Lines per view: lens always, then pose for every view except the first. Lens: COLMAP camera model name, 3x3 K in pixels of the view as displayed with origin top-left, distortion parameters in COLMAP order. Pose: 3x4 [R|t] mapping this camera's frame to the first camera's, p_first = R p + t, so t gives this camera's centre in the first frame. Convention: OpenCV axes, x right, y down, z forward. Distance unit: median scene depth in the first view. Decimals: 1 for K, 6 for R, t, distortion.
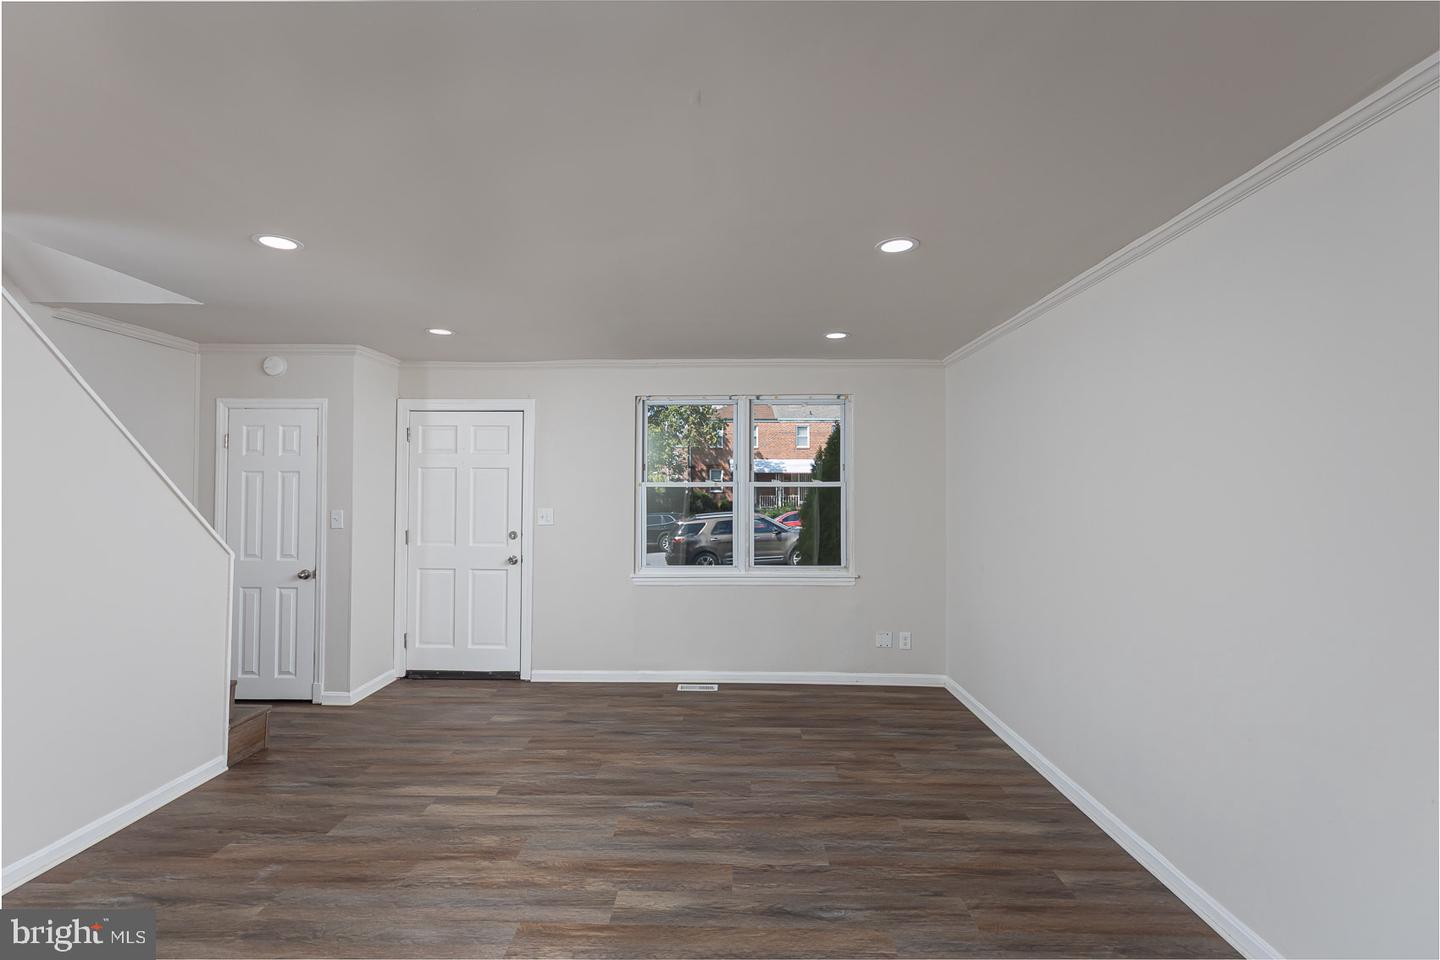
lens RADIAL K [[672.5, 0, 717.4], [0, 672.5, 478.3], [0, 0, 1]] dist [-0.001101, 0.001773]
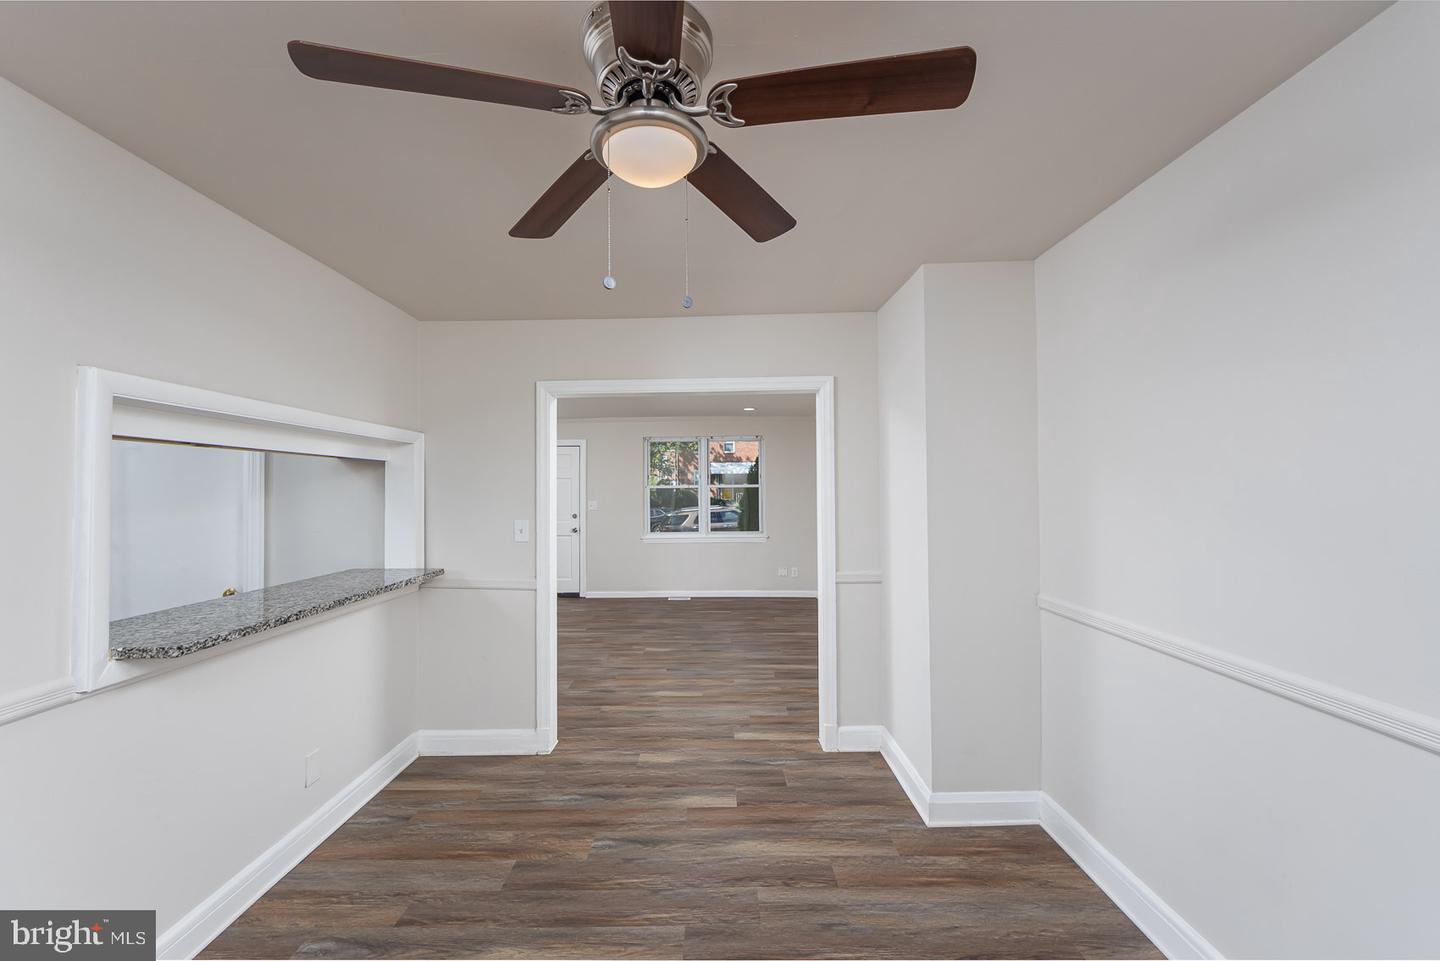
lens RADIAL K [[626.5, 0, 706.8], [0, 626.5, 477.4], [0, 0, 1]] dist [-0.002090, 0.000010]
pose [[0.999949, -0.009117, 0.004443, 0.047095], [0.009128, 0.999955, -0.002597, -0.012817], [-0.004419, 0.002638, 0.999987, -0.821255]]
